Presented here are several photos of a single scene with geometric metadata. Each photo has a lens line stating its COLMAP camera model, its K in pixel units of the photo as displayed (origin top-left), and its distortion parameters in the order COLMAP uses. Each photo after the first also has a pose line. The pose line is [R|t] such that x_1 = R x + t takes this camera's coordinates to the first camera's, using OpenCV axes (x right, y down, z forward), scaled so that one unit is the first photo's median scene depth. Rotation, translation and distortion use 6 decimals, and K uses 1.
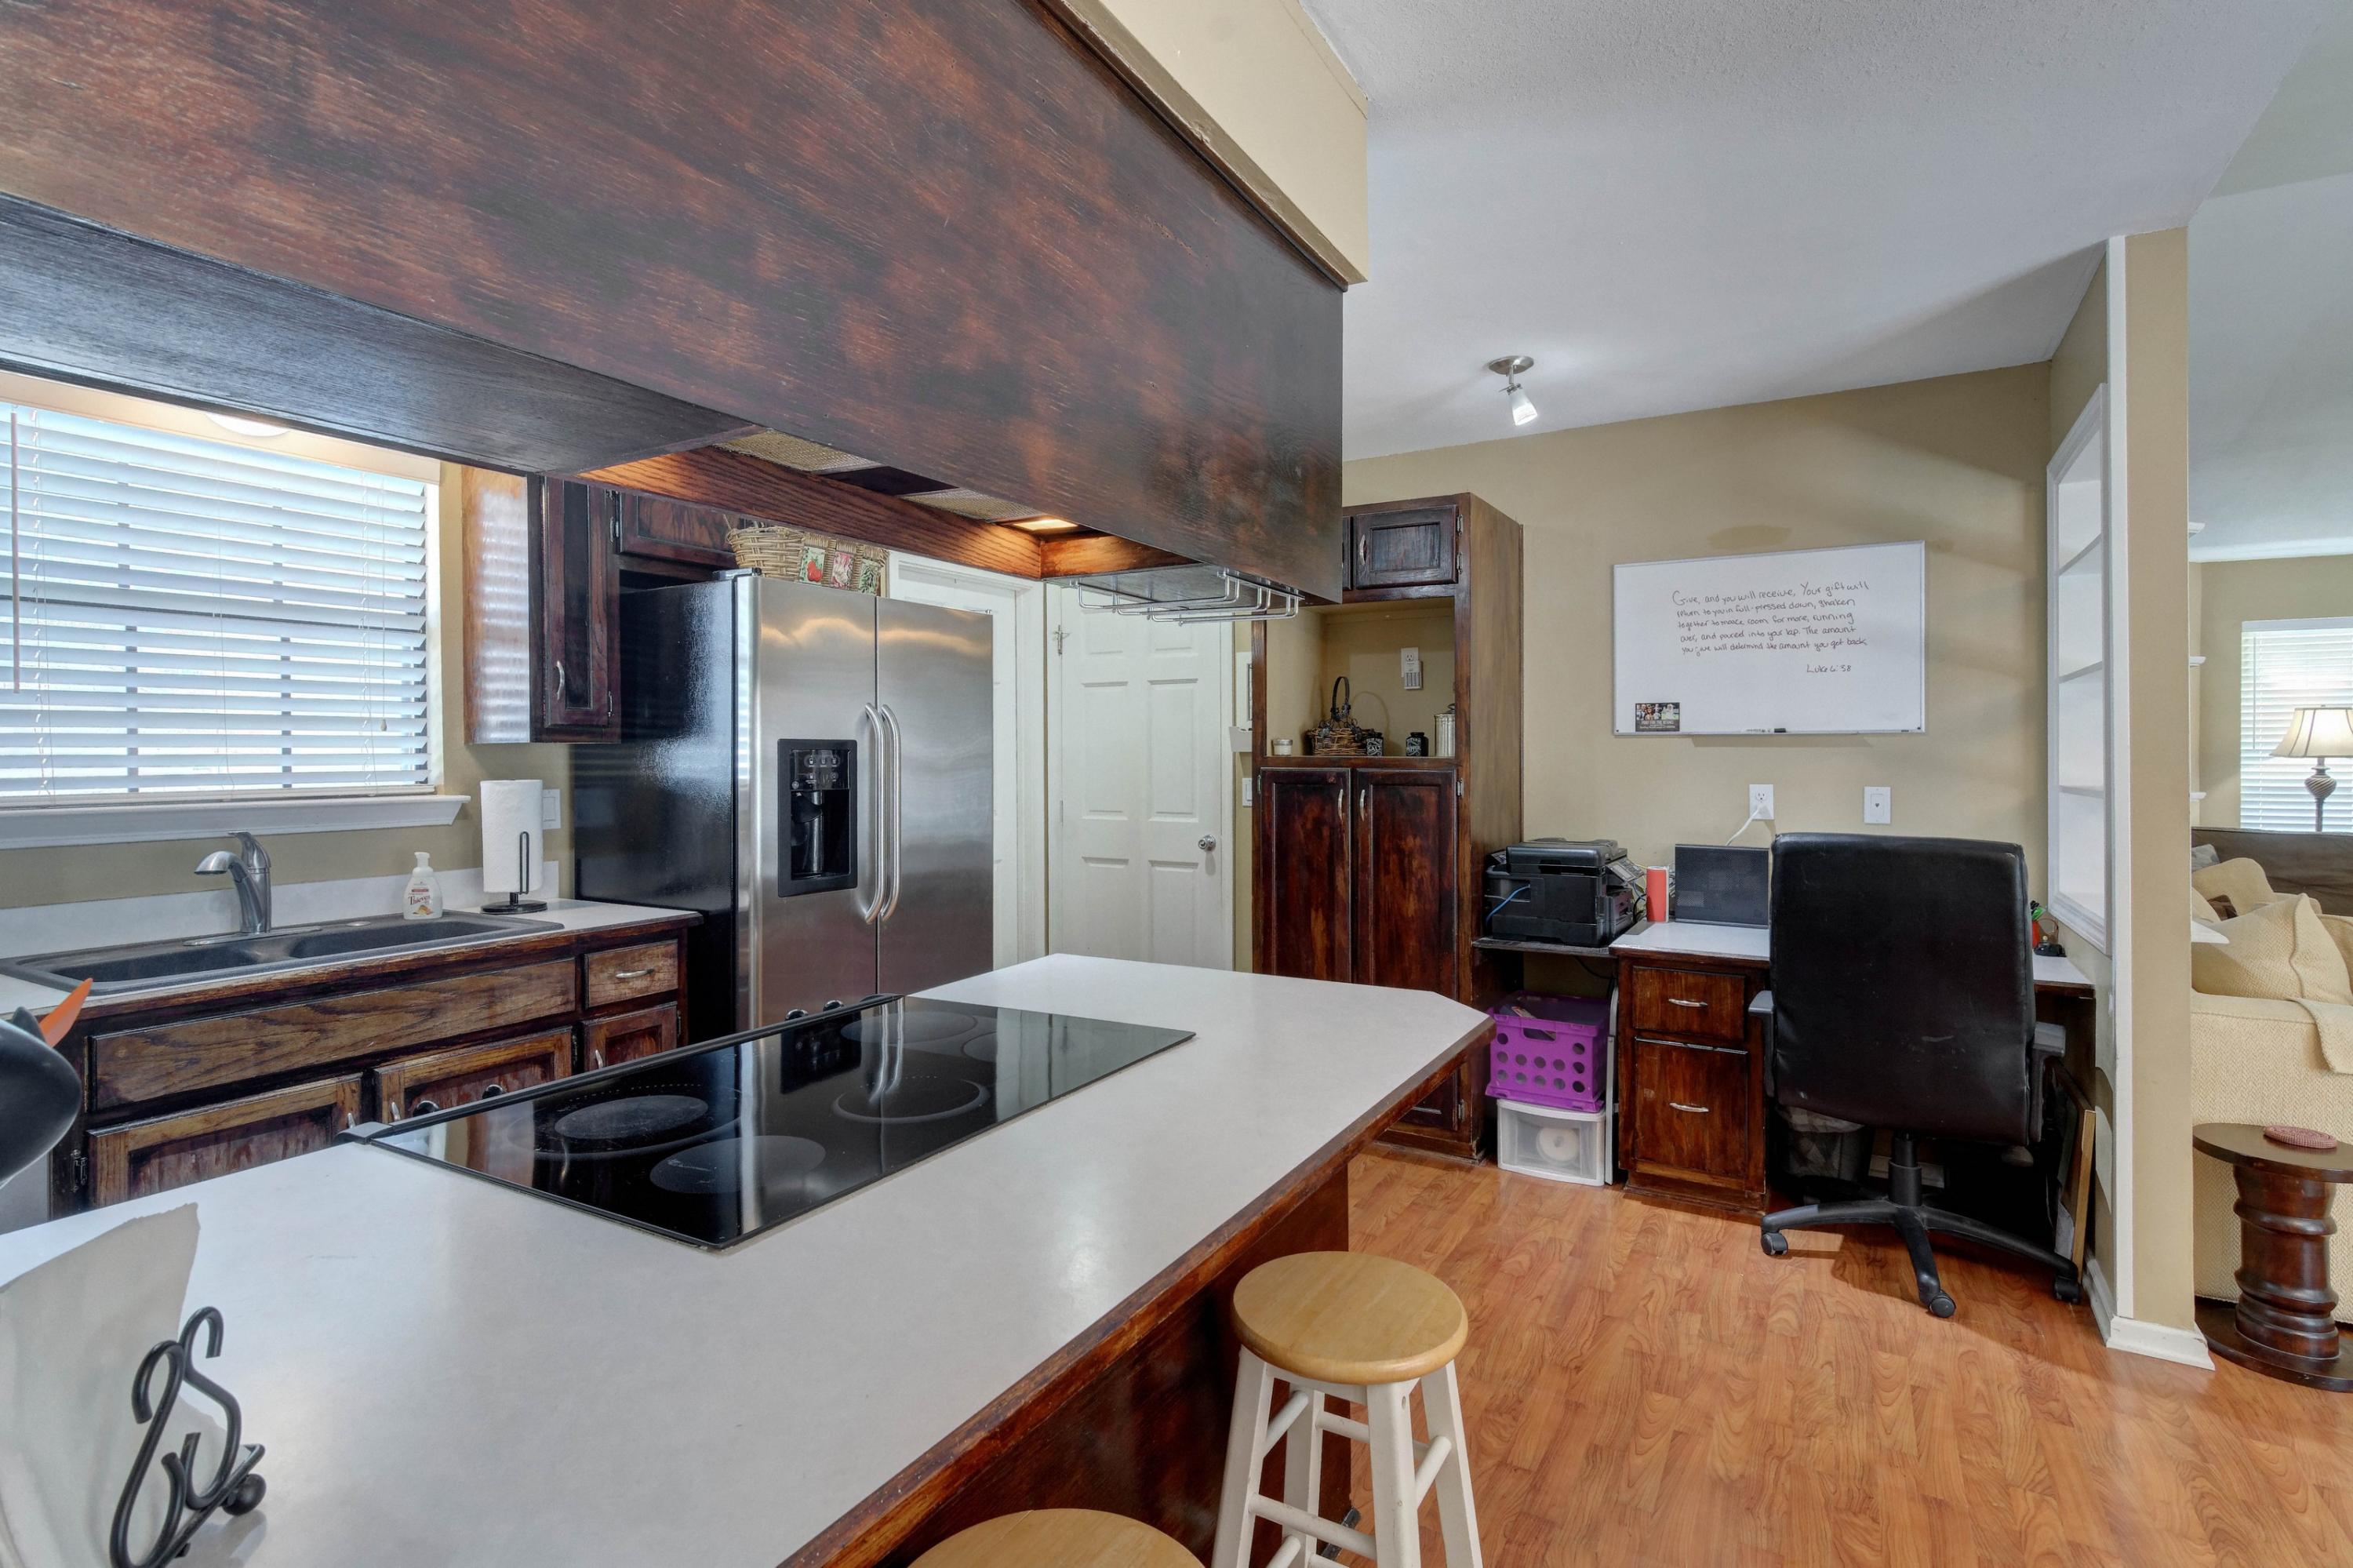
lens RADIAL K [[1145.5, 0, 1168.8], [0, 1145.5, 748.7], [0, 0, 1]] dist [0.005243, -0.002434]
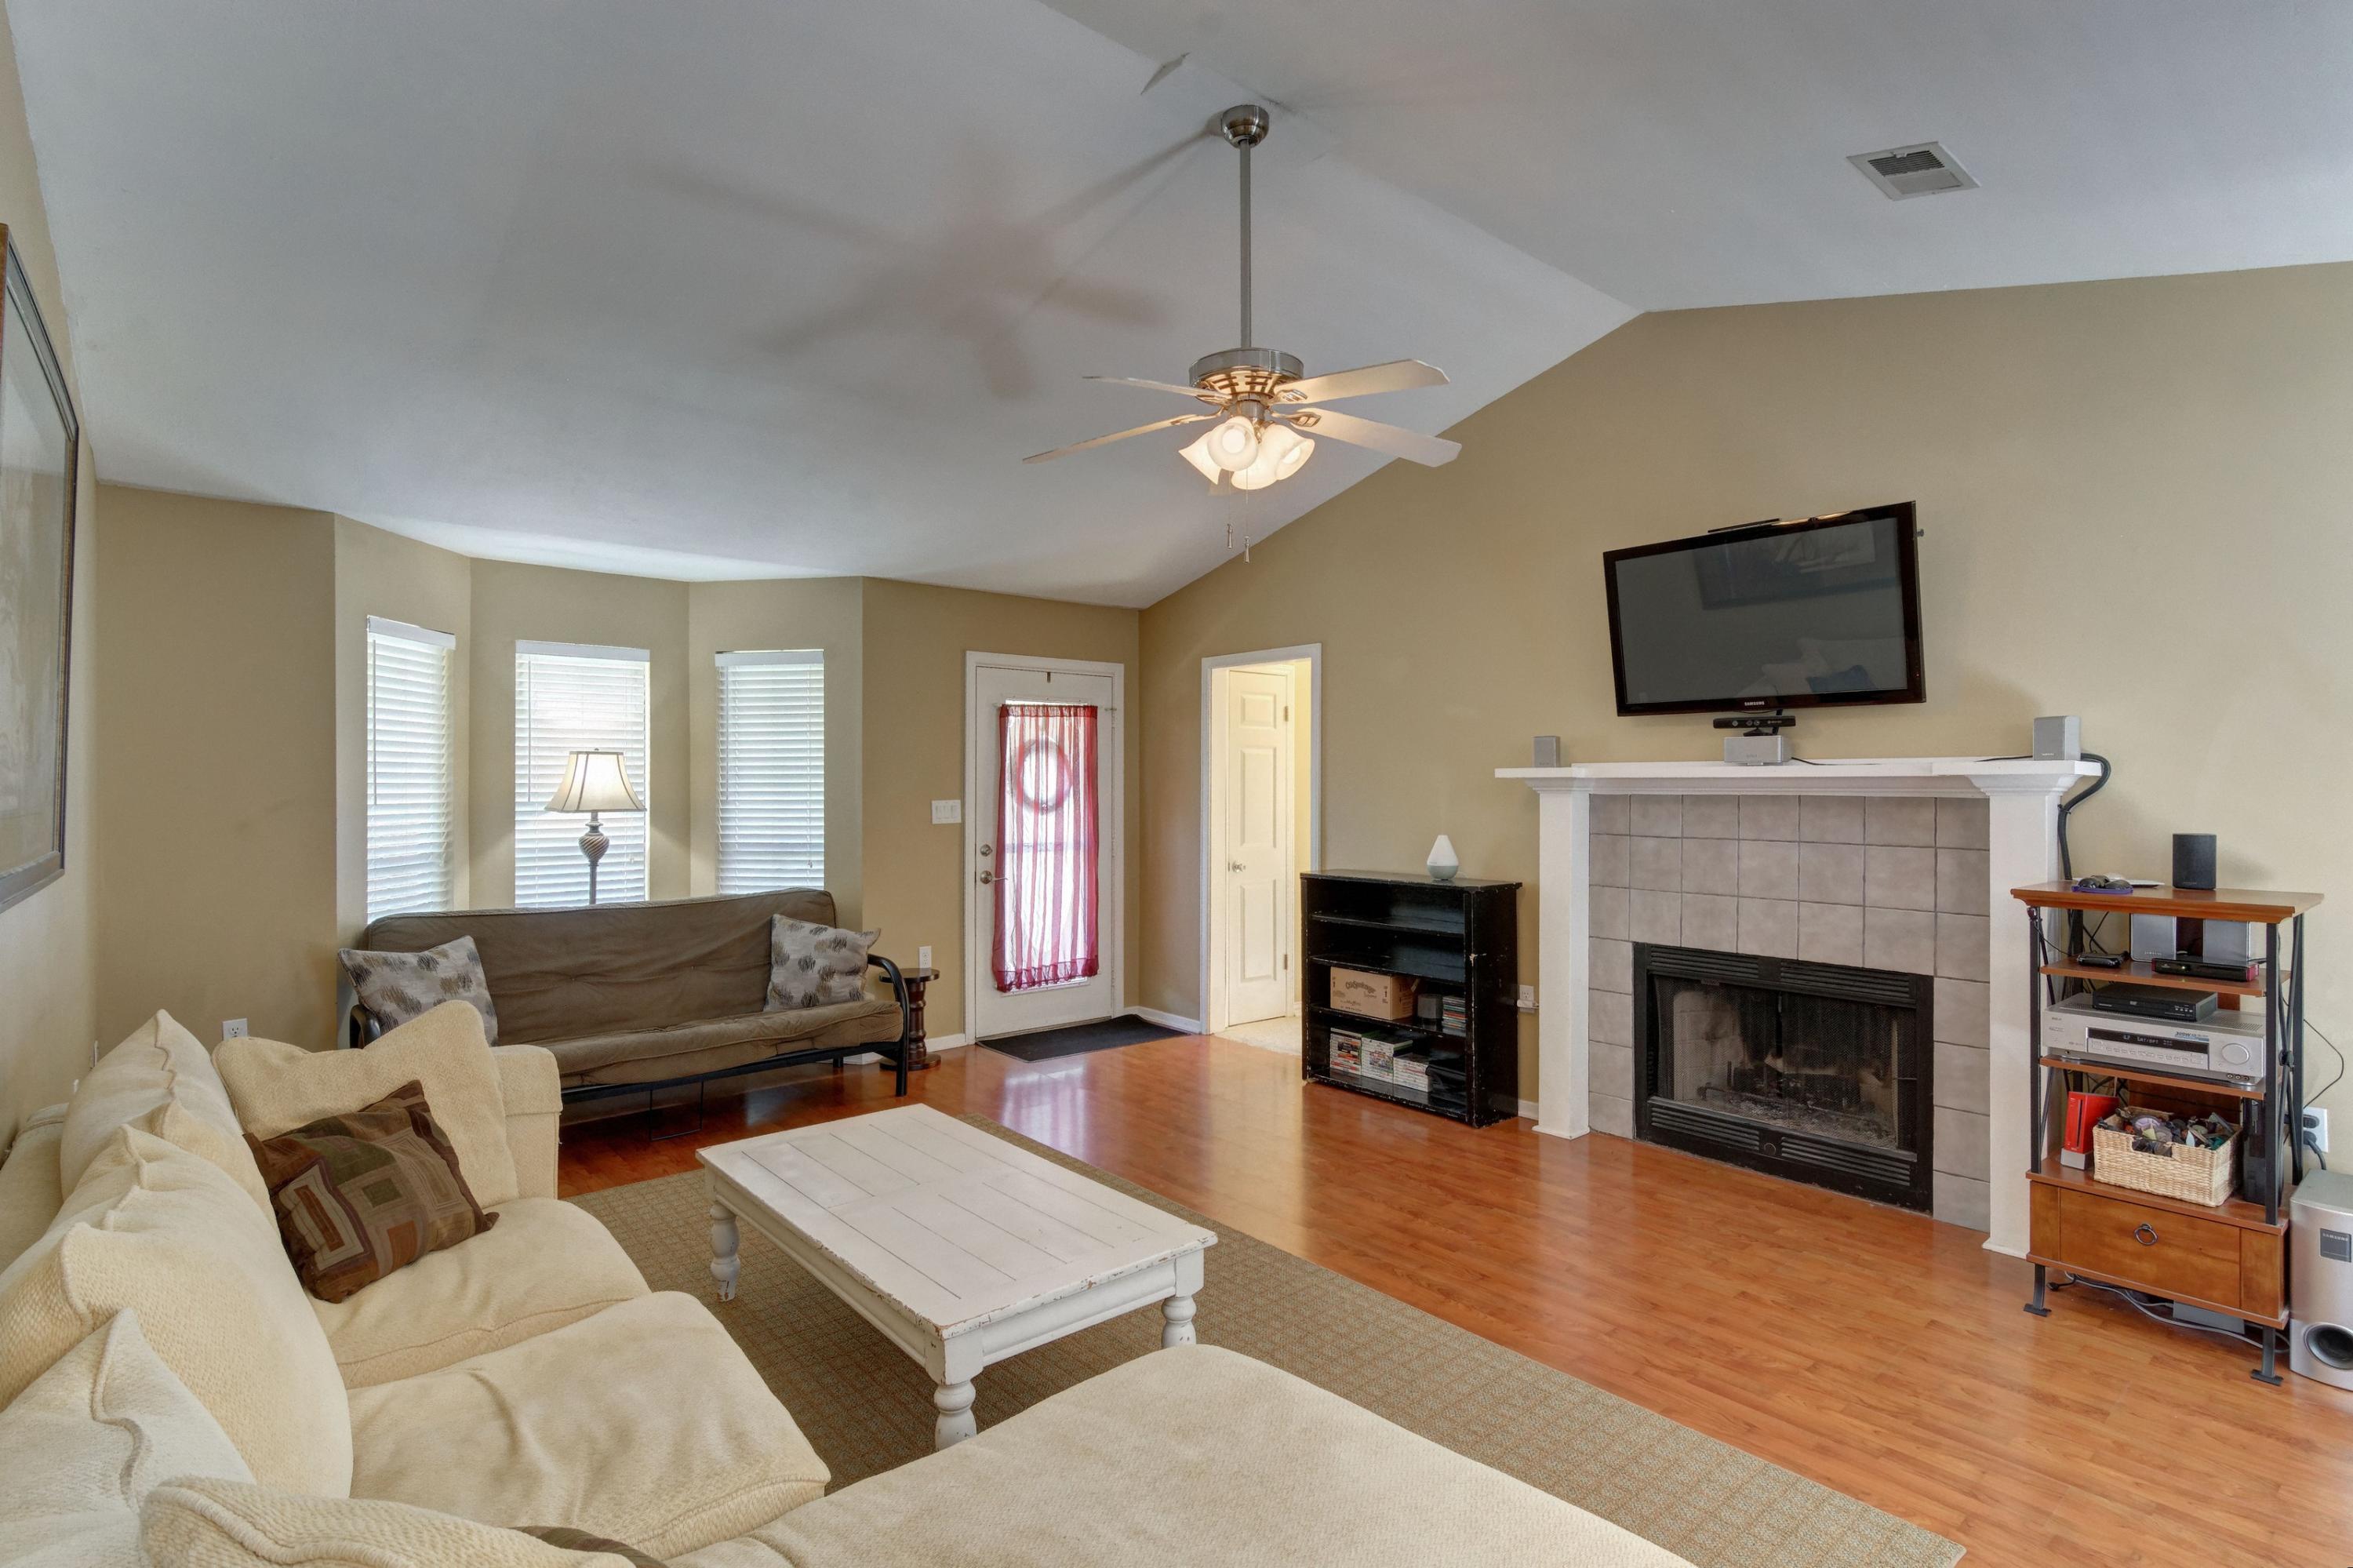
lens RADIAL K [[1145.5, 0, 1187.9], [0, 1145.5, 786.8], [0, 0, 1]] dist [0.005243, -0.002434]
pose [[0.328810, -0.003029, 0.944391, 0.747626], [0.000020, 0.999995, 0.003201, -0.027660], [-0.944396, -0.001033, 0.328809, 0.664584]]
